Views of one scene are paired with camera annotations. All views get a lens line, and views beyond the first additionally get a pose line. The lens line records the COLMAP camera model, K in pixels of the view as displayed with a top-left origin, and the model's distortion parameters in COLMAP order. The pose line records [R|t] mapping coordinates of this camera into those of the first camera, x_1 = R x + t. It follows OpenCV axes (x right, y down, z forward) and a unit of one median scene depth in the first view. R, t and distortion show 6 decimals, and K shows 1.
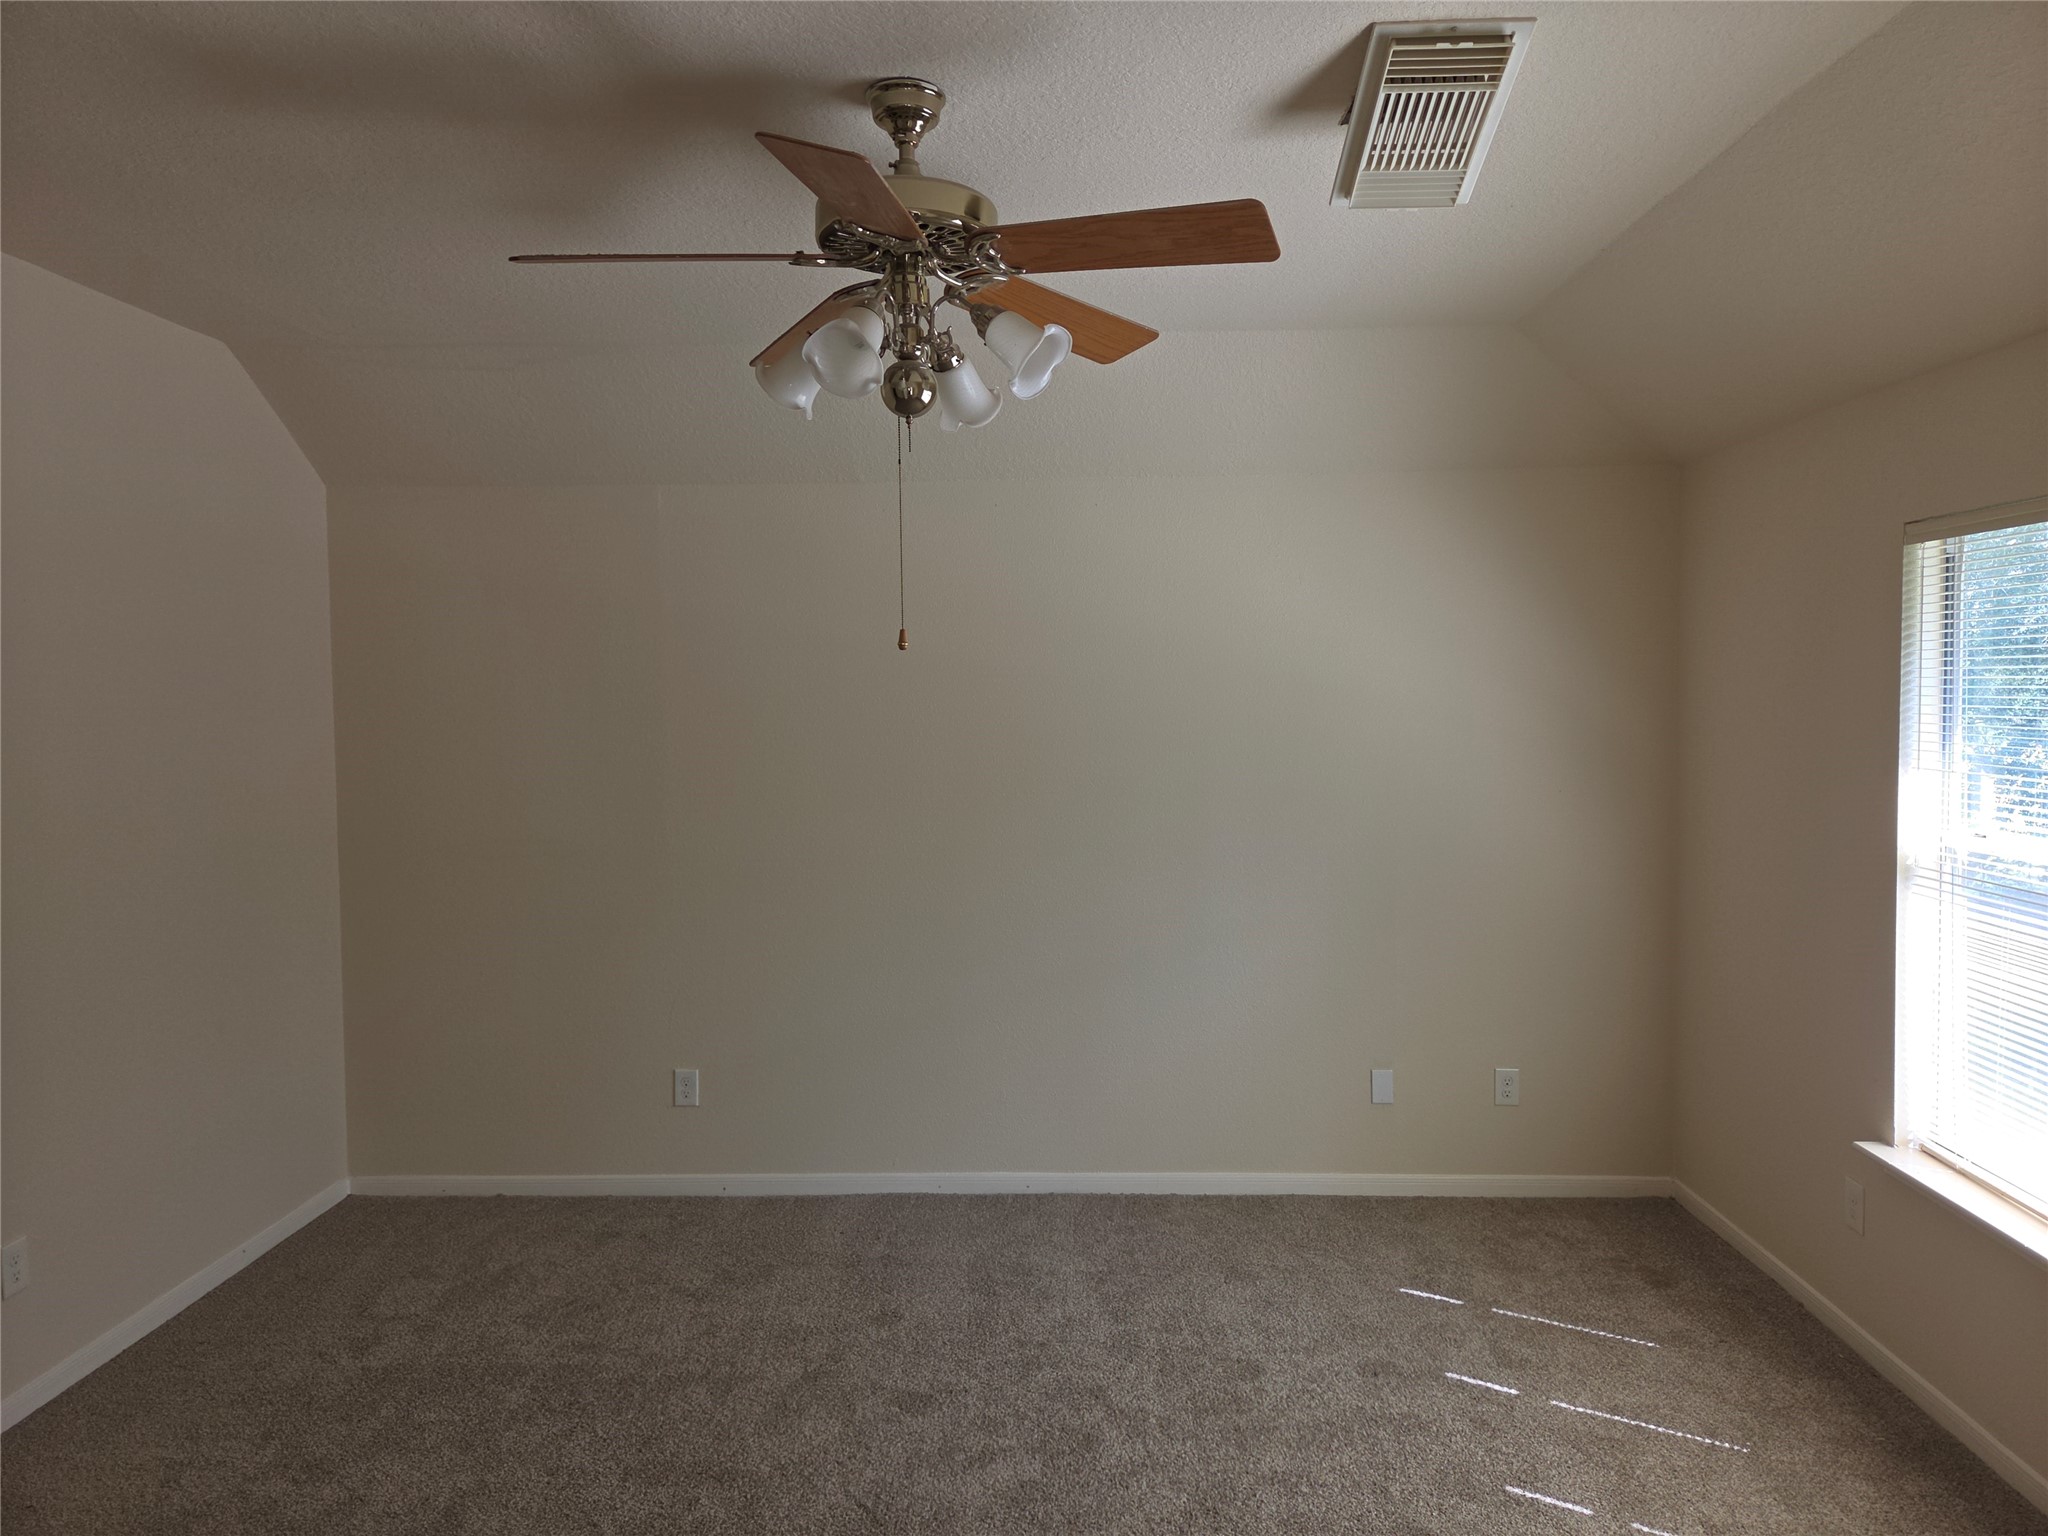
lens RADIAL K [[1359.9, 0, 1029.9], [0, 1359.9, 766.1], [0, 0, 1]] dist [0.052486, -0.047049]
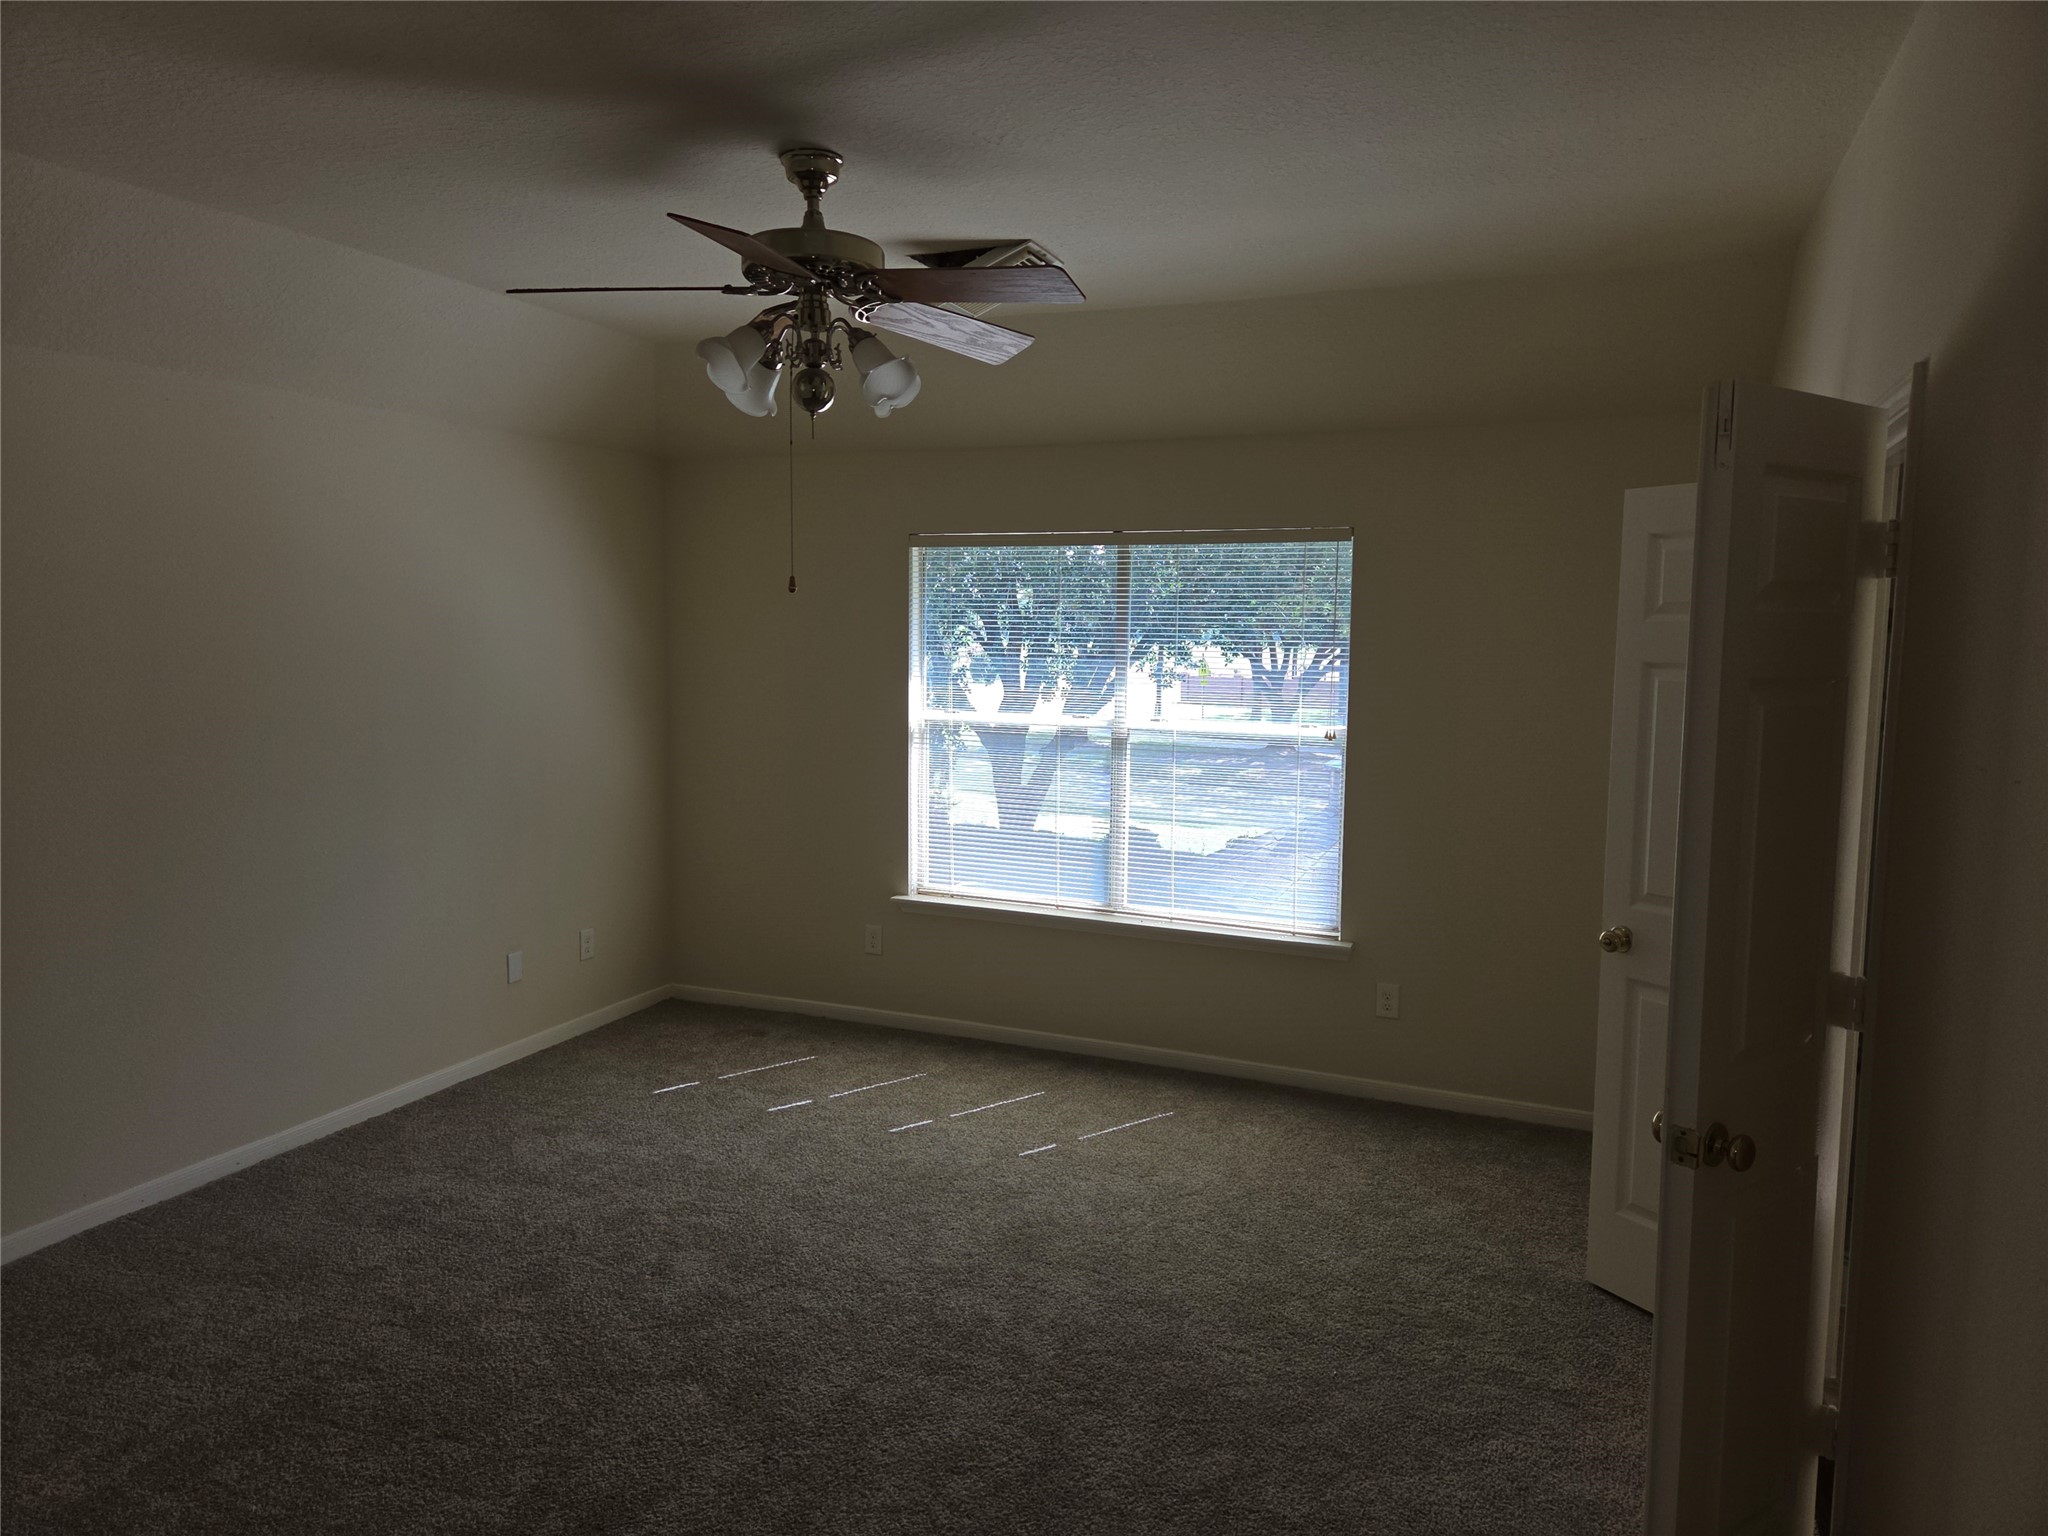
lens RADIAL K [[1359.9, 0, 1027.0], [0, 1359.9, 770.4], [0, 0, 1]] dist [0.052486, -0.047049]
pose [[0.351282, -0.083403, 0.932548, -0.812516], [0.034974, 0.996498, 0.075948, -0.005529], [-0.935616, 0.005936, 0.352969, 0.227335]]
